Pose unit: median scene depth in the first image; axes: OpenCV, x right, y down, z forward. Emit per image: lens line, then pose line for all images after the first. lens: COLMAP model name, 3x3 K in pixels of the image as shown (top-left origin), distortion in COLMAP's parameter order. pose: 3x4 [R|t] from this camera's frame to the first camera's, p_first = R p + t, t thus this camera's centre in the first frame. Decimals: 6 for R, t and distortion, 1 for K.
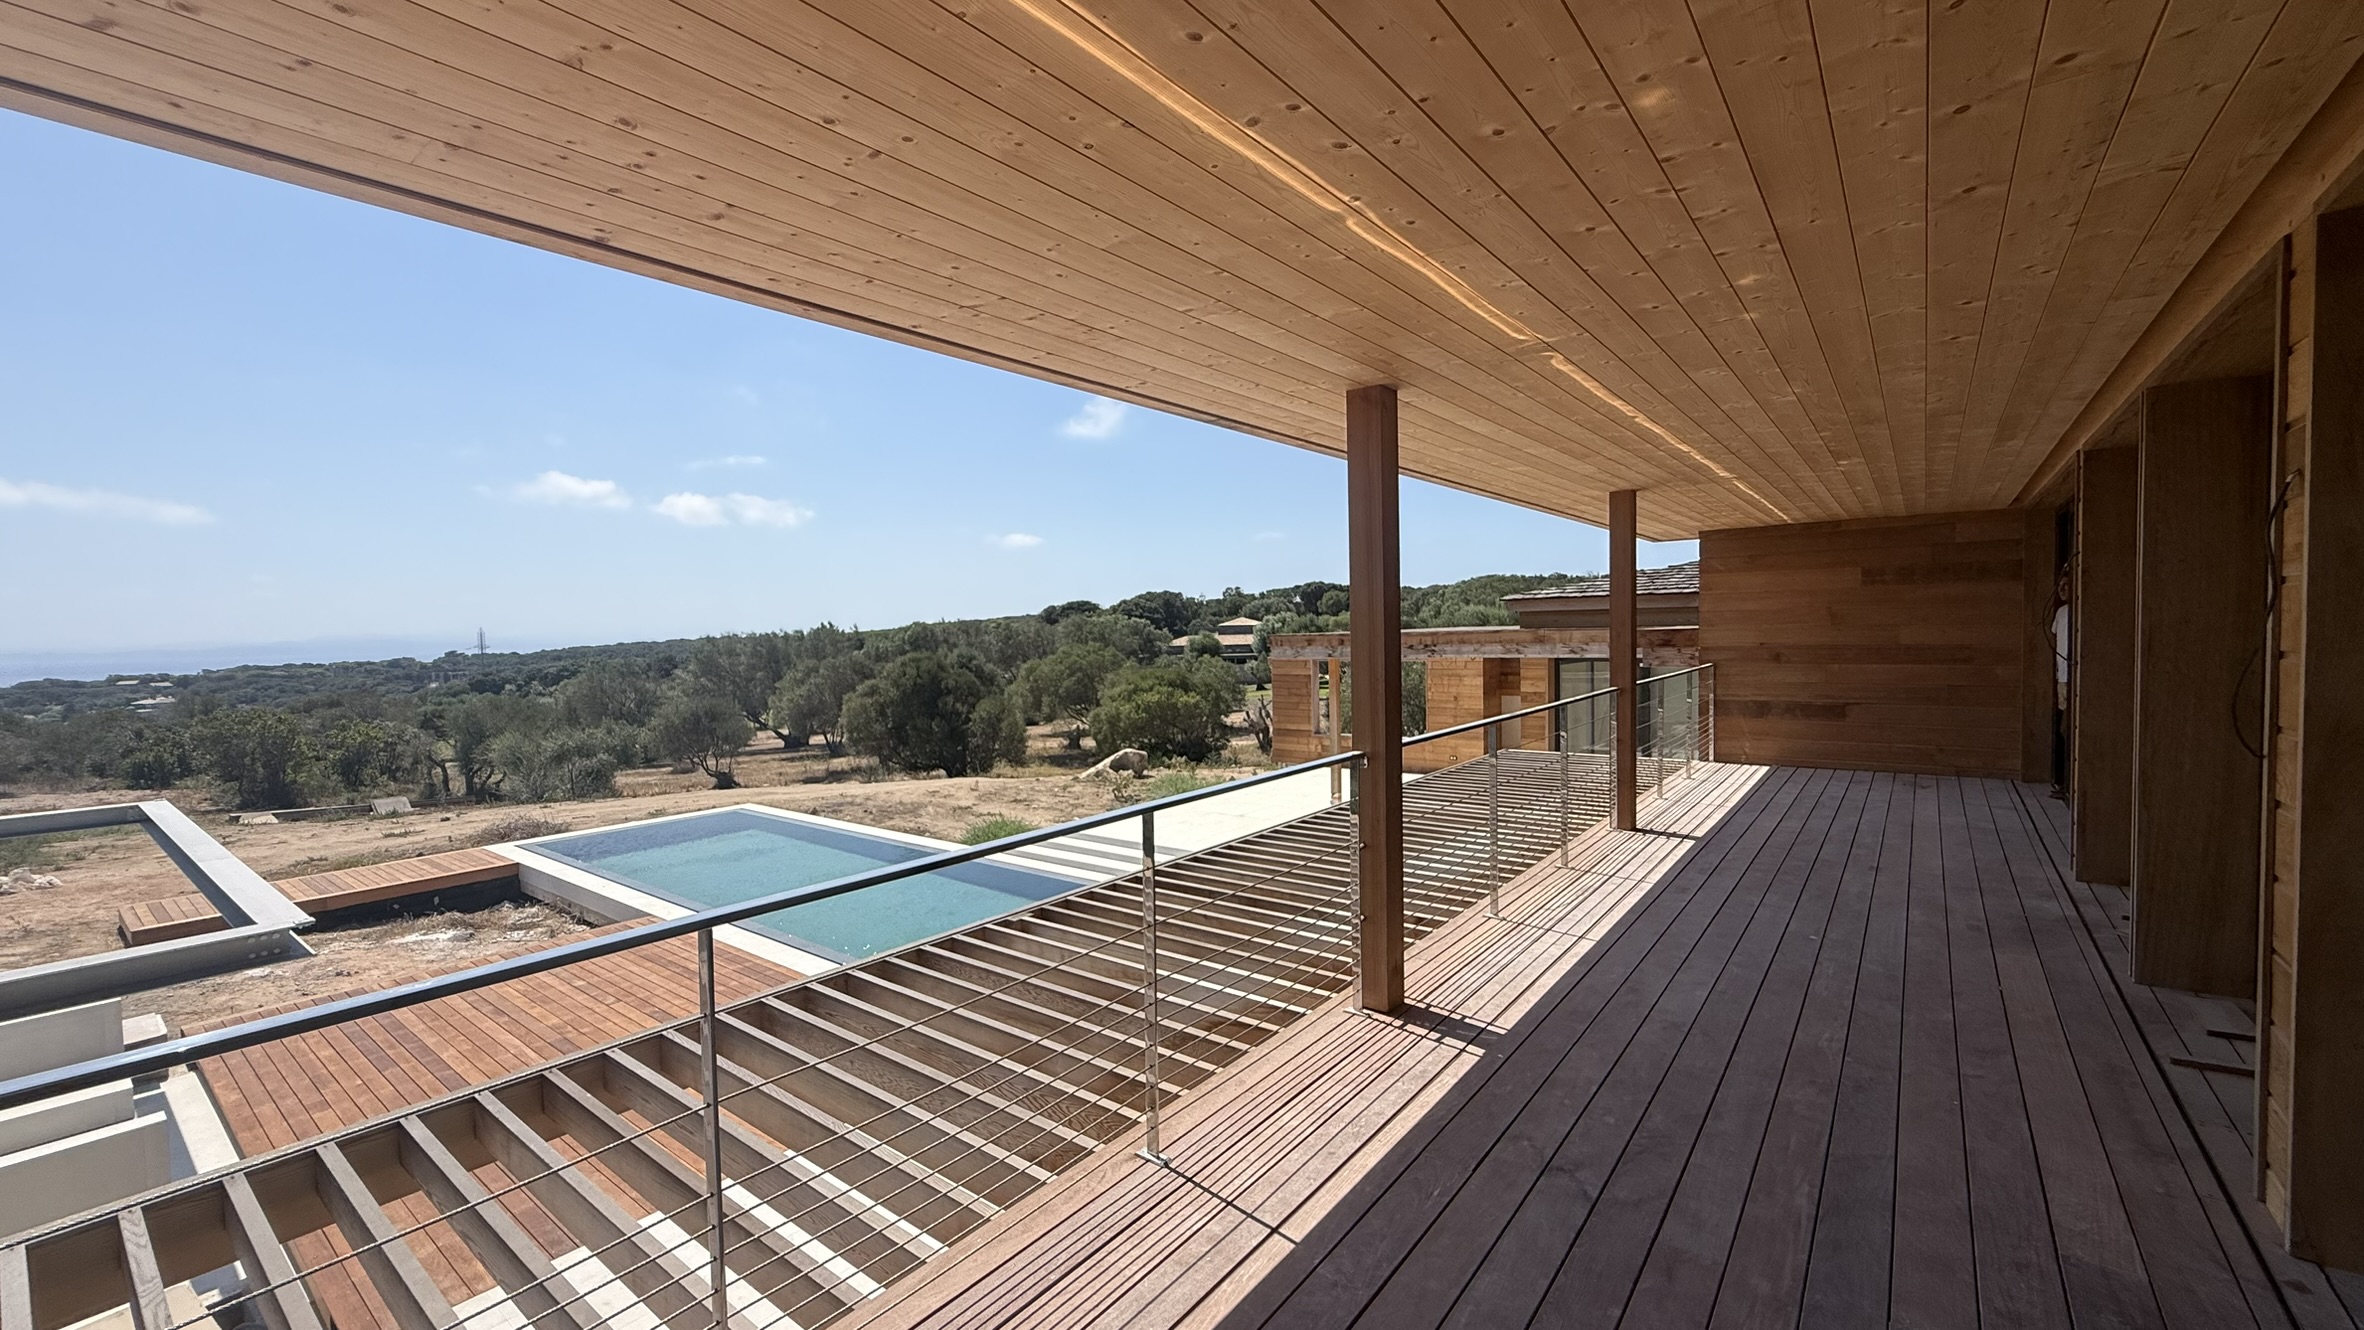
lens RADIAL K [[933.4, 0, 1188.2], [0, 933.4, 669.6], [0, 0, 1]] dist [-0.000077, -0.000139]
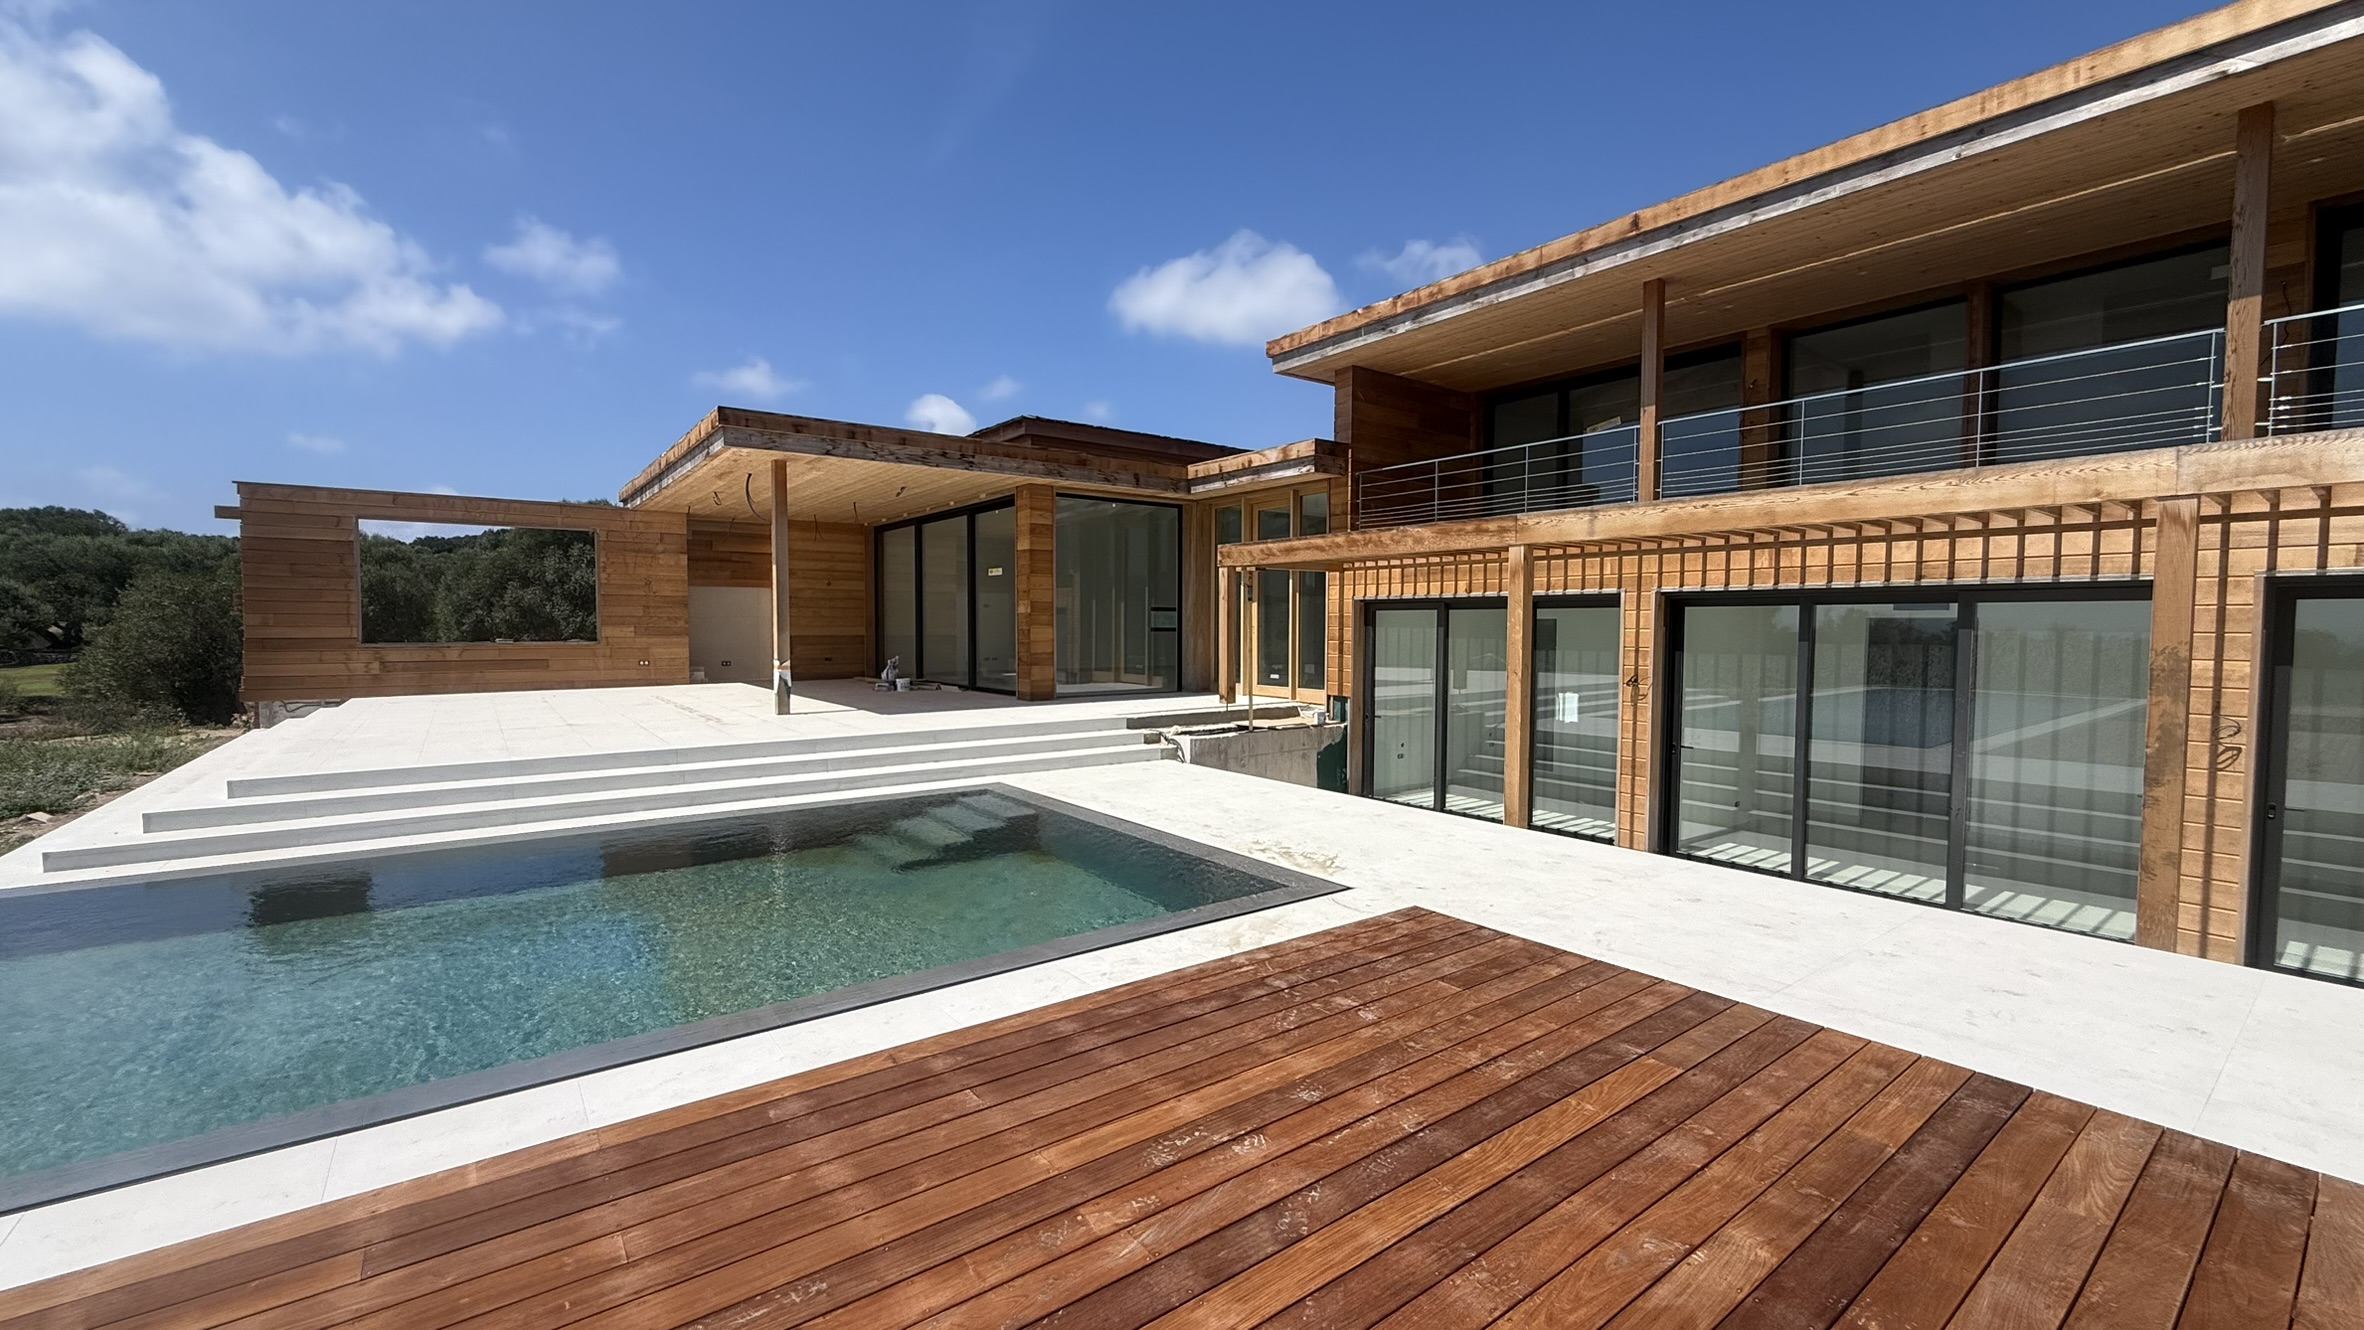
lens RADIAL K [[933.4, 0, 1173.2], [0, 933.4, 667.8], [0, 0, 1]] dist [-0.000077, -0.000139]
pose [[0.266489, -0.023445, 0.963553, -0.532852], [0.032291, 0.999360, 0.015385, 0.168060], [-0.963297, 0.027014, 0.267076, 0.666187]]
